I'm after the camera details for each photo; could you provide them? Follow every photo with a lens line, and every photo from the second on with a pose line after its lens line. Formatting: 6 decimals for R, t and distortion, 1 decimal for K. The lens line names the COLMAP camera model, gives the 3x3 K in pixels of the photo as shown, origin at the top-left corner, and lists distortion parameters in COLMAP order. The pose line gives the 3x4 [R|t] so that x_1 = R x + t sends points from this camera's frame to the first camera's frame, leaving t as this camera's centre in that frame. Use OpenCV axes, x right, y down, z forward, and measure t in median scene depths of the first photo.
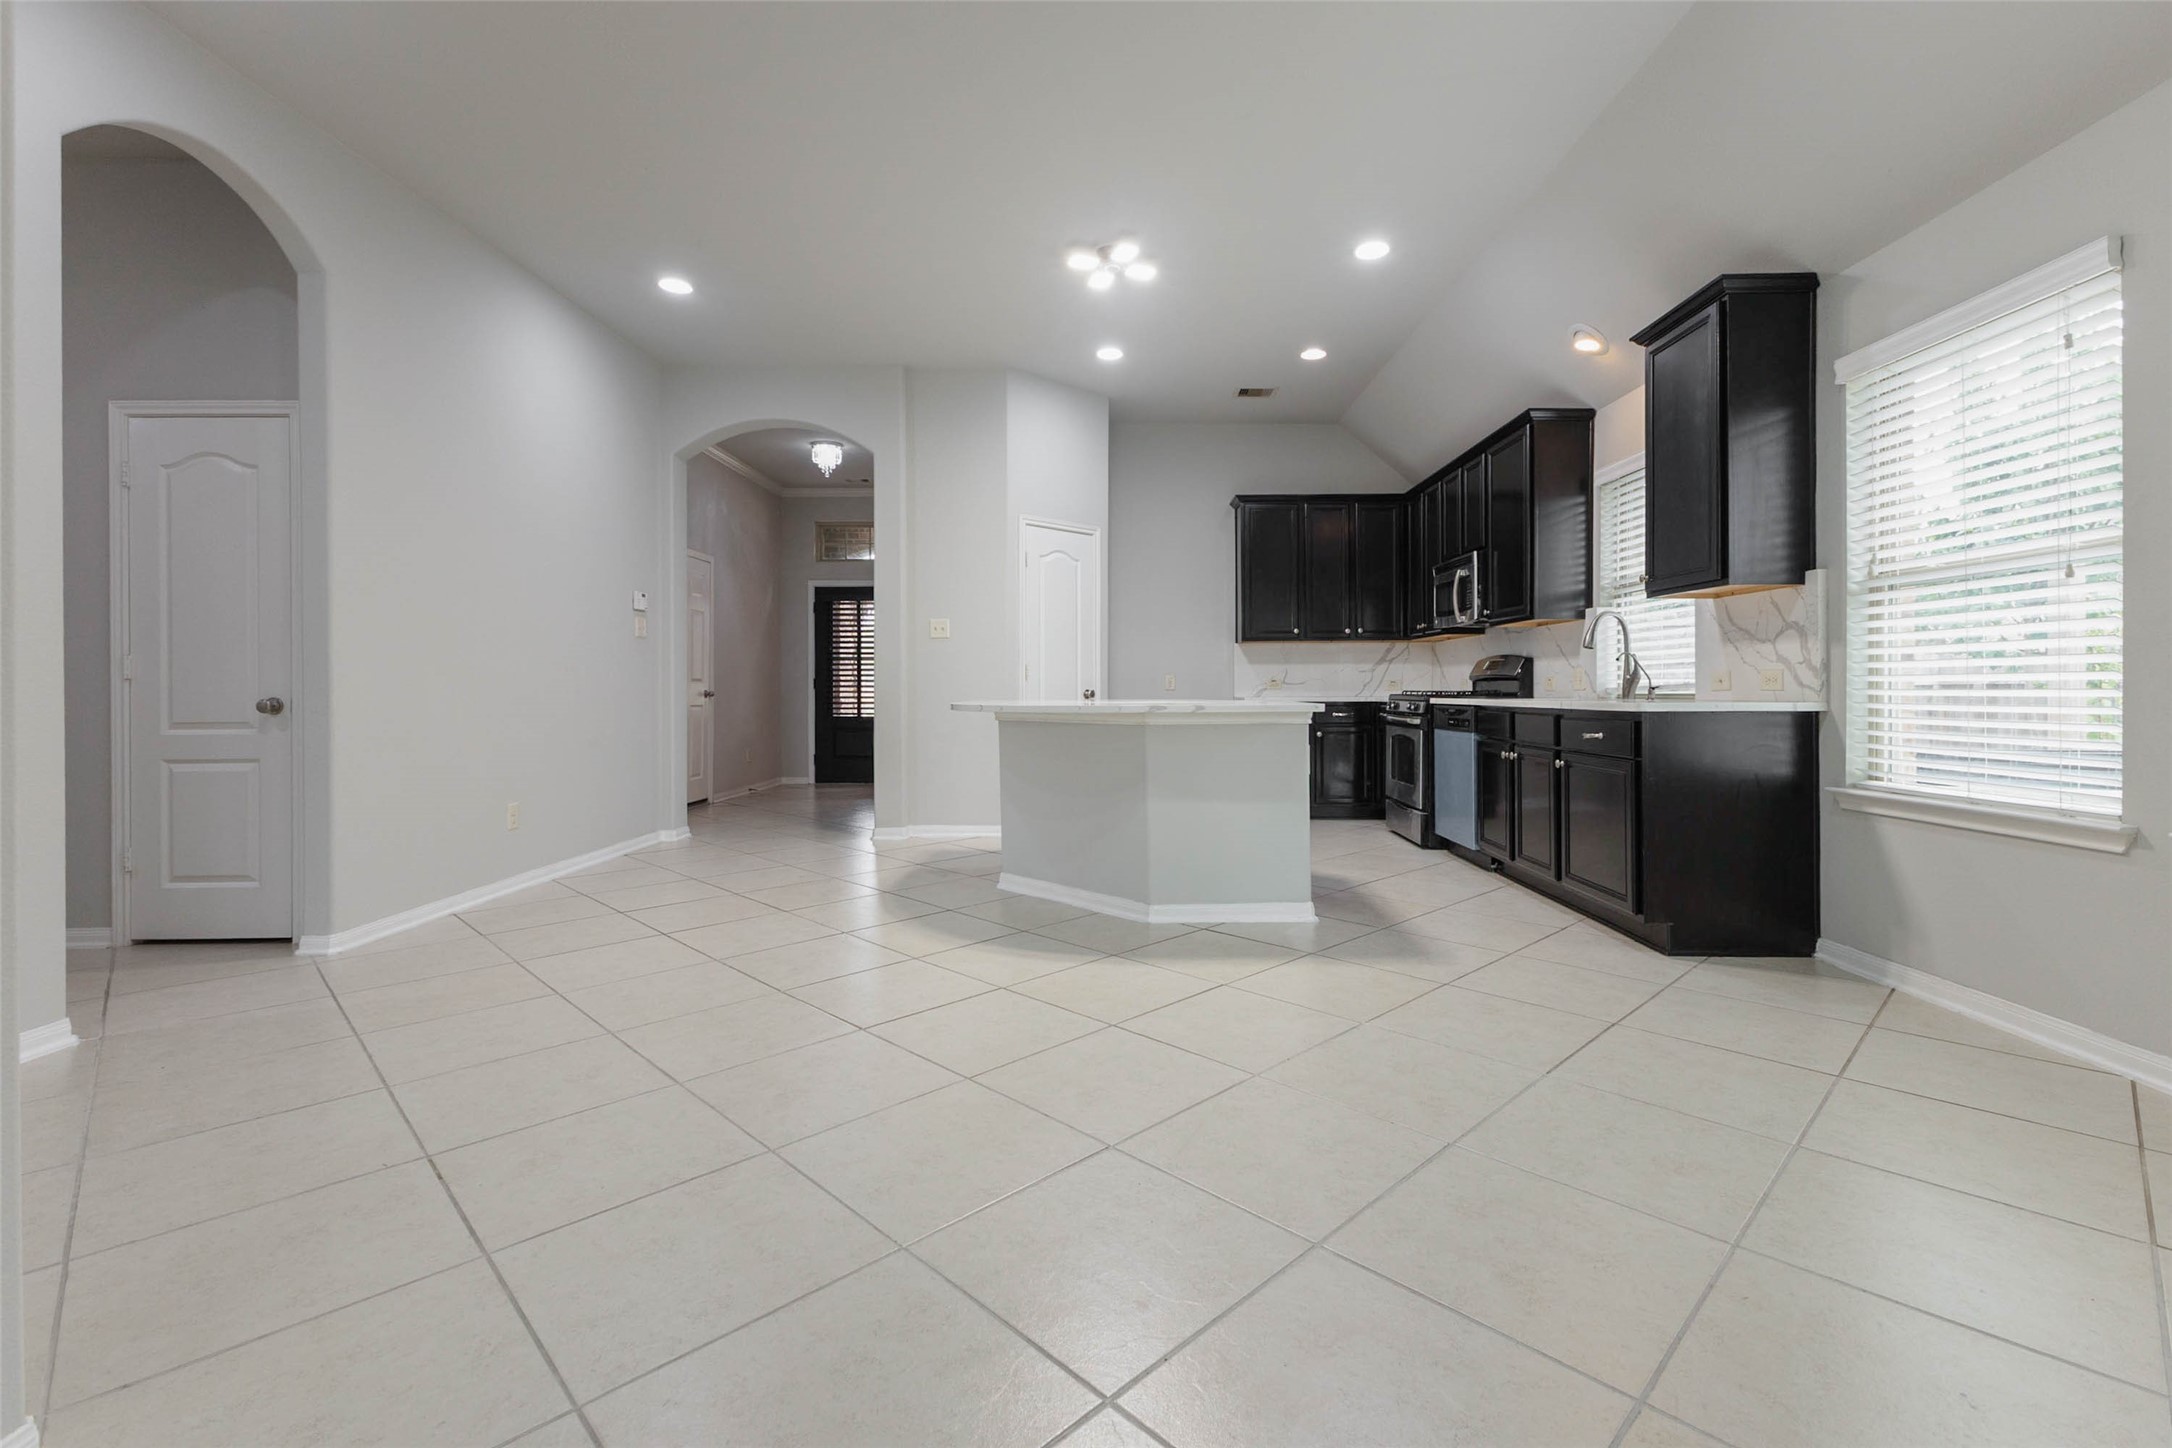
lens RADIAL K [[955.9, 0, 1113.6], [0, 955.9, 683.7], [0, 0, 1]] dist [0.028484, 0.000037]
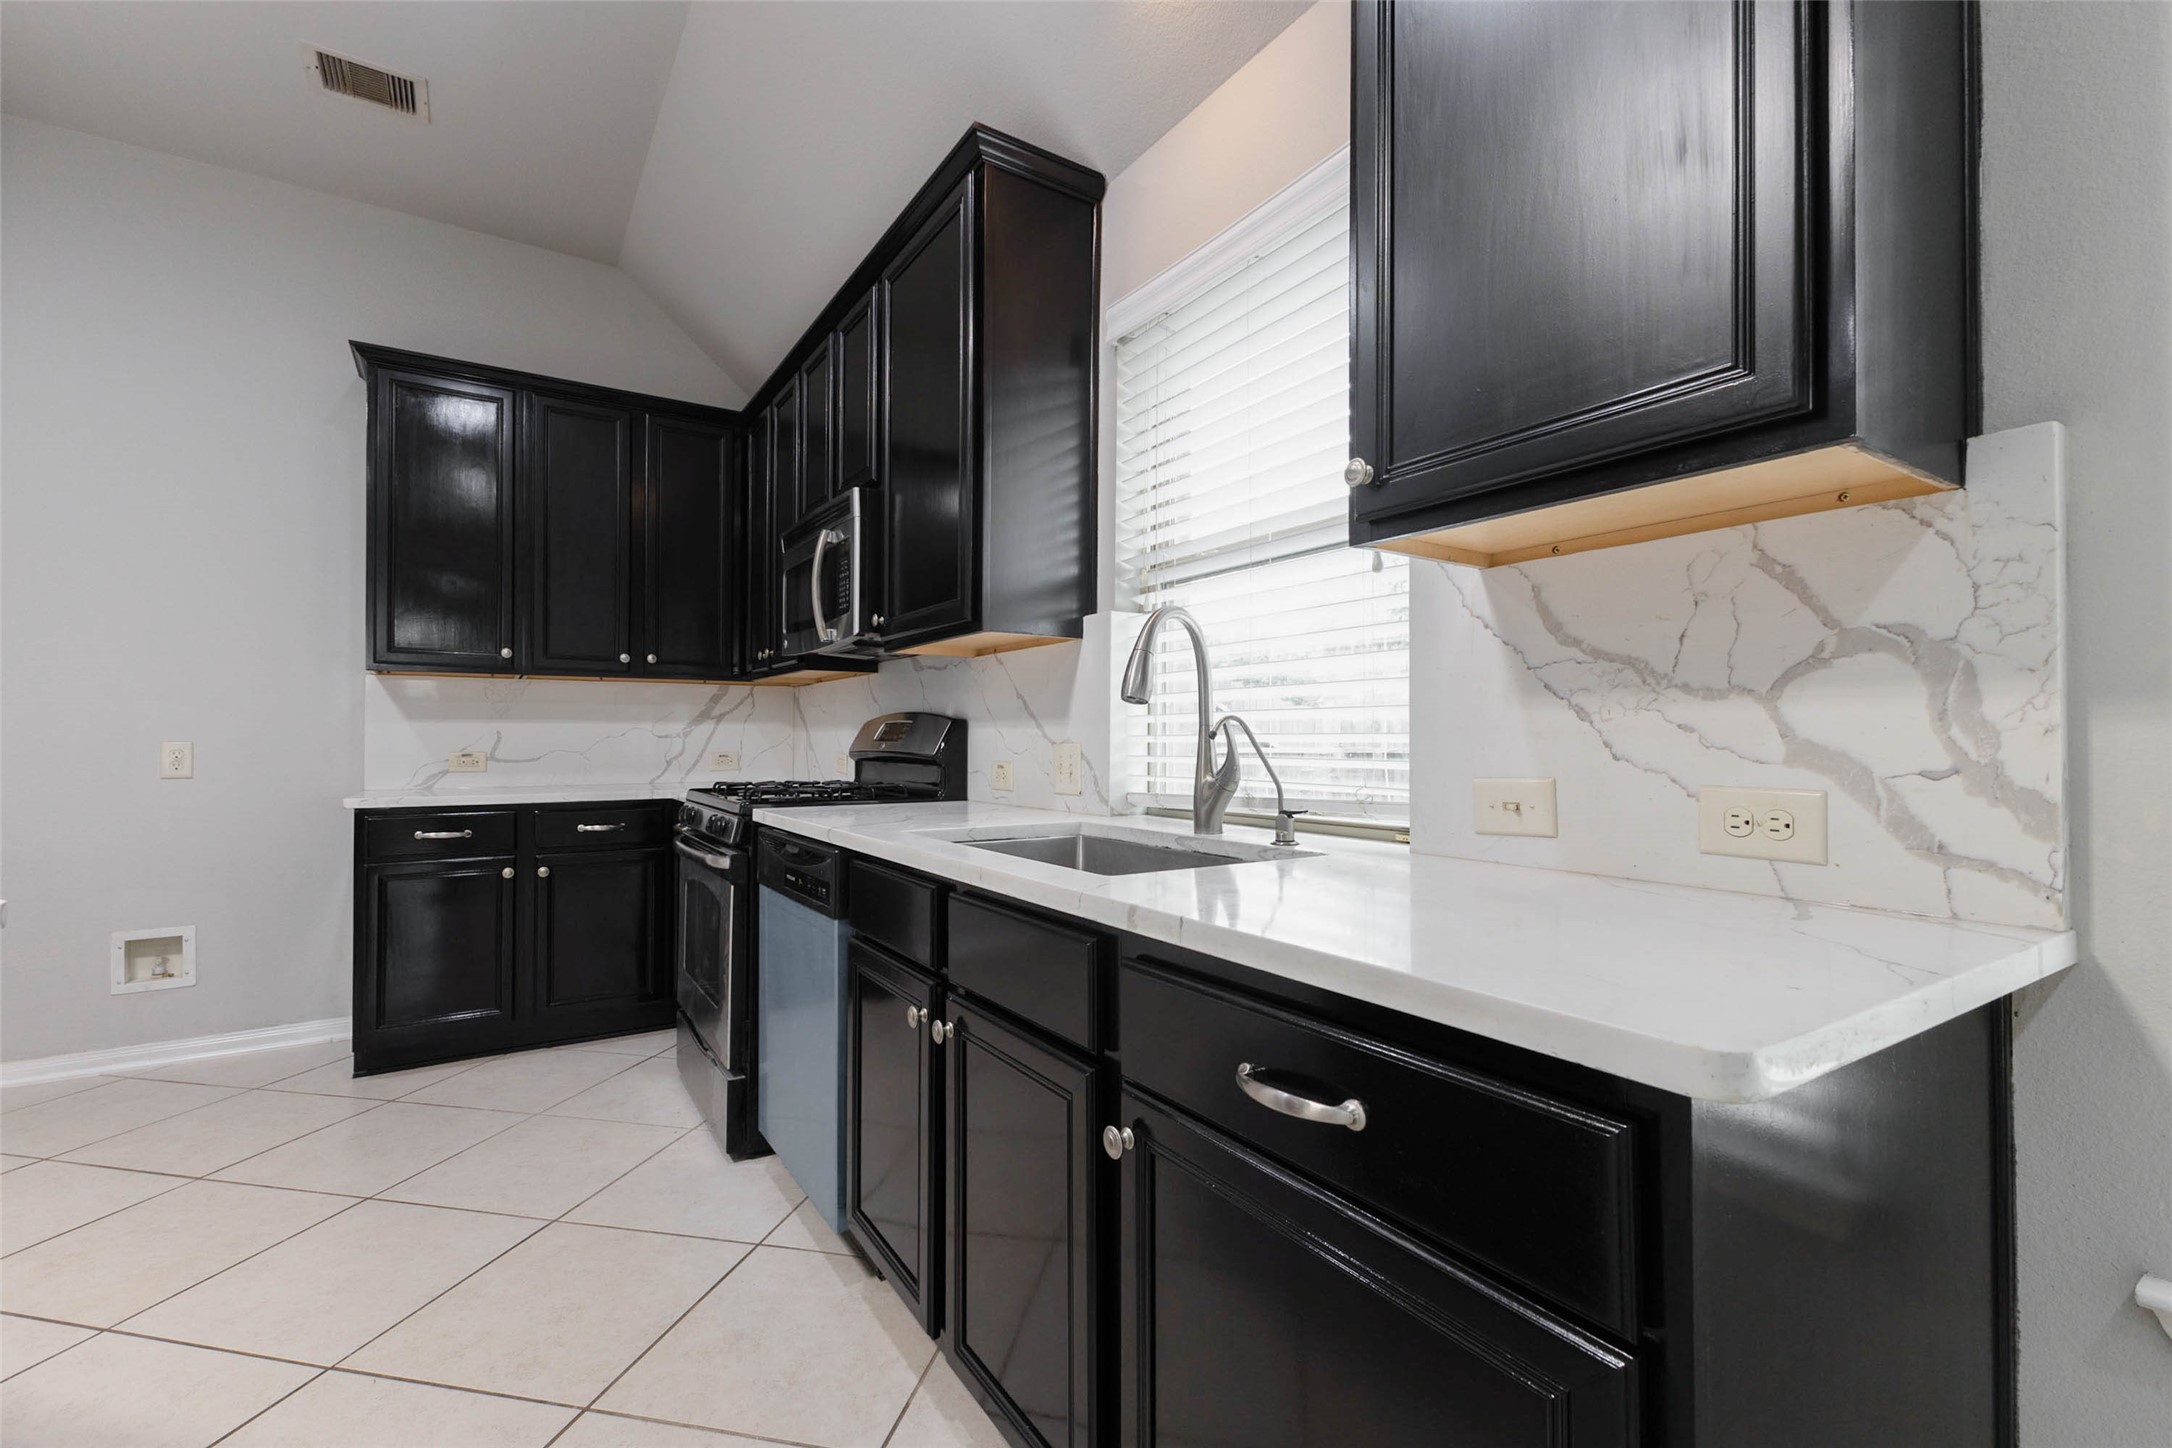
lens RADIAL K [[941.6, 0, 1086.0], [0, 941.6, 724.0], [0, 0, 1]] dist [0.008566, 0.000162]
pose [[0.838562, 0.013986, 0.544626, 0.222772], [-0.007488, 0.999872, -0.014148, -0.018554], [-0.544754, 0.007786, 0.838560, 0.557232]]
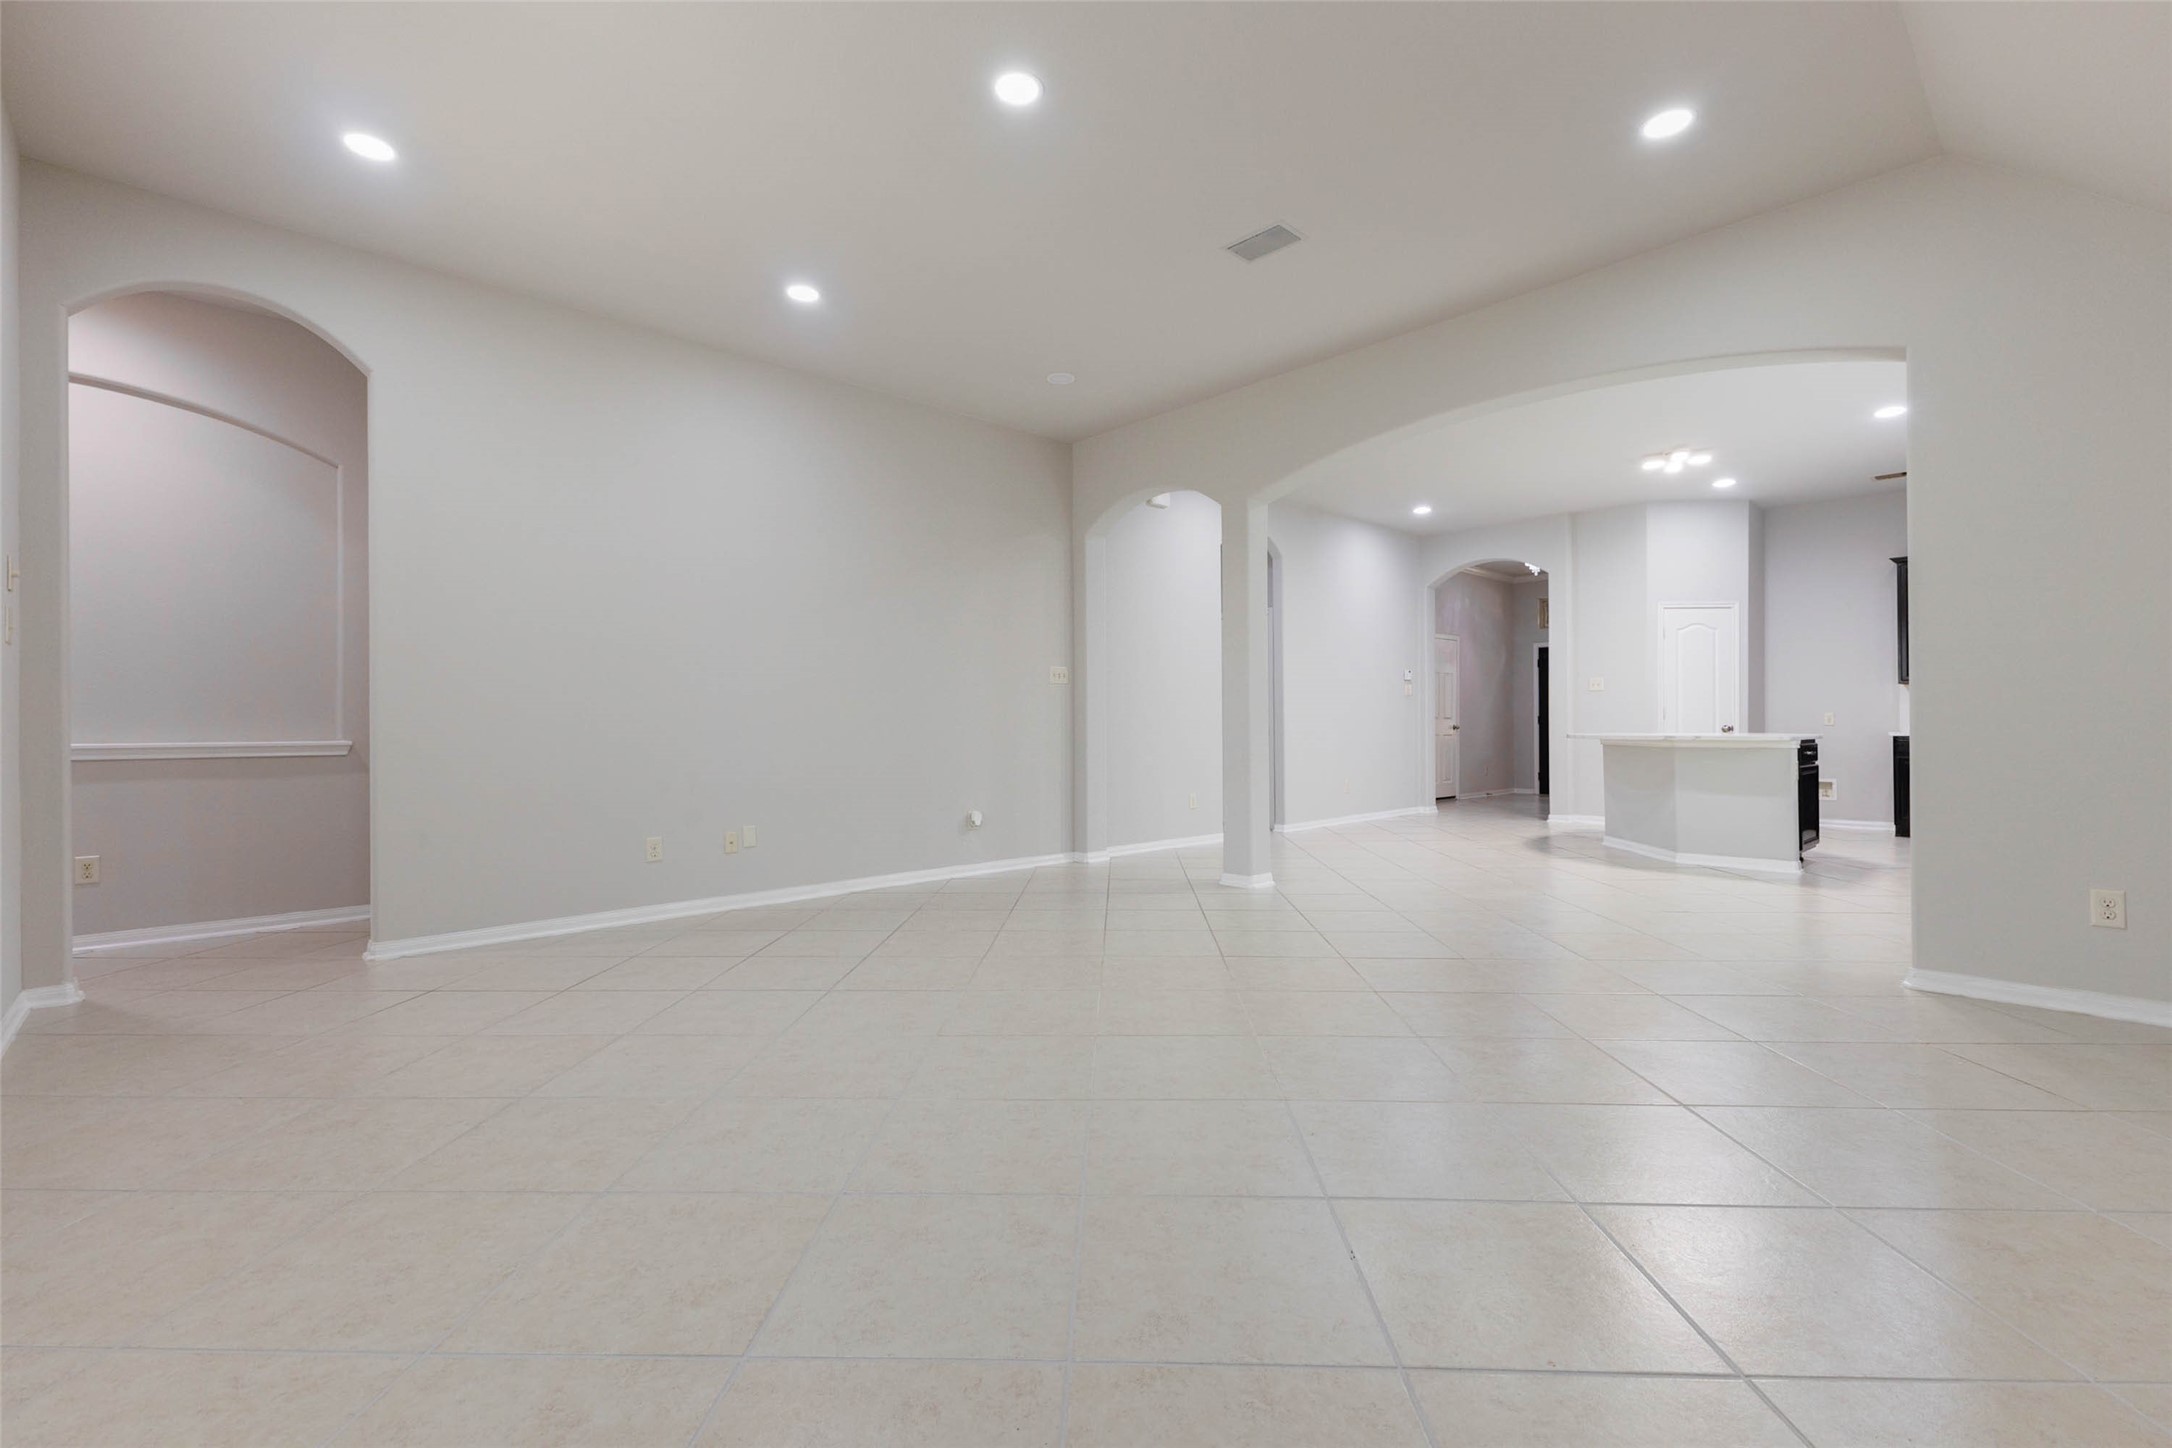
lens RADIAL K [[941.6, 0, 1086.0], [0, 941.6, 724.0], [0, 0, 1]] dist [0.008566, 0.000162]
pose [[0.685184, 0.000690, -0.728370, 0.480040], [0.005897, 0.999962, 0.006495, -0.013982], [0.728346, -0.008745, 0.685153, -0.813640]]
